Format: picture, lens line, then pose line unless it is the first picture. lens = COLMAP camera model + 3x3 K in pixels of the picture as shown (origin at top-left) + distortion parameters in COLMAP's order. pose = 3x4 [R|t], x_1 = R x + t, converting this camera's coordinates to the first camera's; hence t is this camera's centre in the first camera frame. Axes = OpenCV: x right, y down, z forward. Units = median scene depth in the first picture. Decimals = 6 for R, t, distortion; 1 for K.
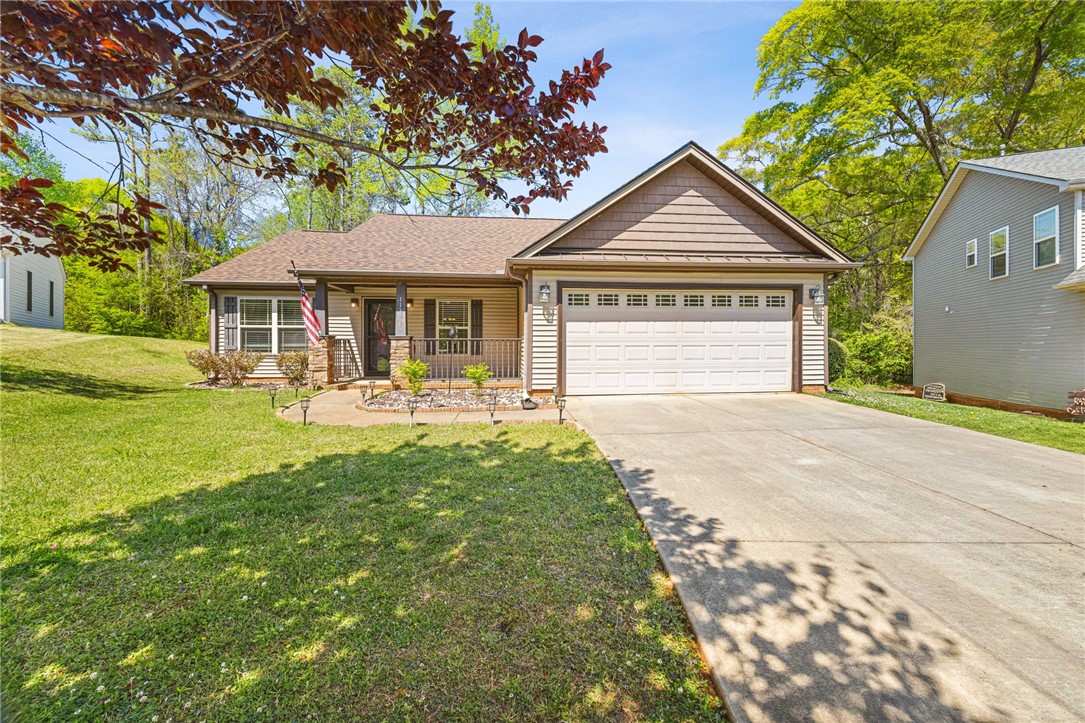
lens RADIAL K [[387.1, 0, 541.1], [0, 387.1, 356.2], [0, 0, 1]] dist [-0.000637, -0.000024]
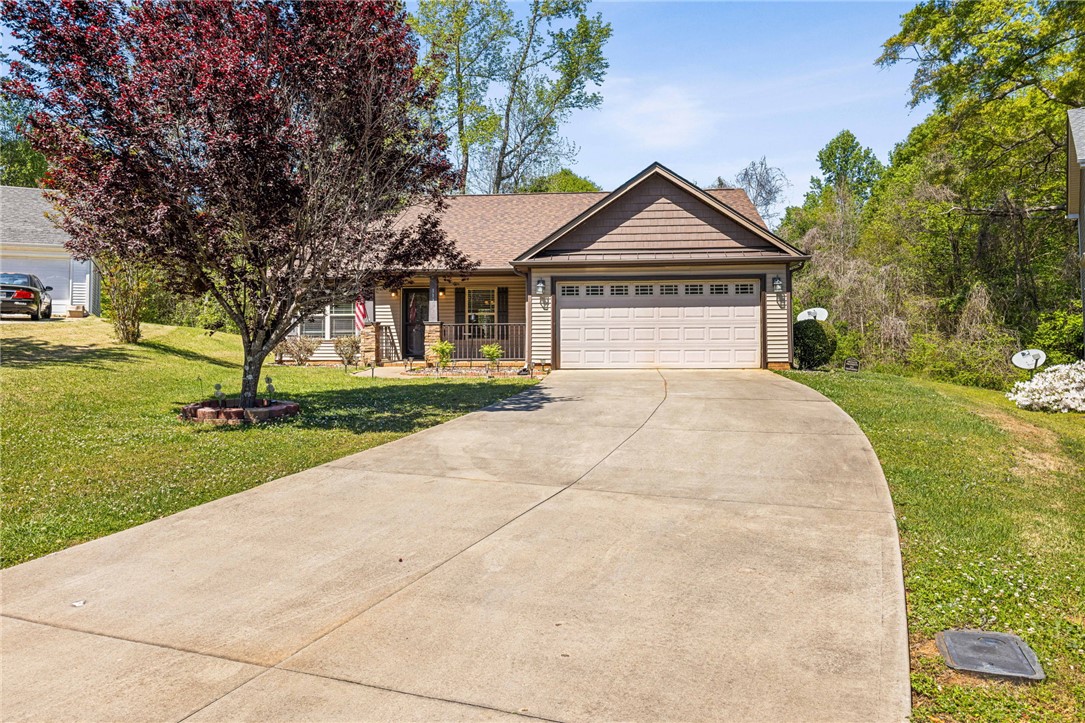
lens RADIAL K [[726.9, 0, 542.5], [0, 726.9, 361.5], [0, 0, 1]] dist [-0.064555, -0.000302]
pose [[0.978141, 0.003615, -0.207912, 0.468616], [-0.004135, 0.999989, -0.002065, 0.079304], [0.207902, 0.002880, 0.978145, -1.210391]]
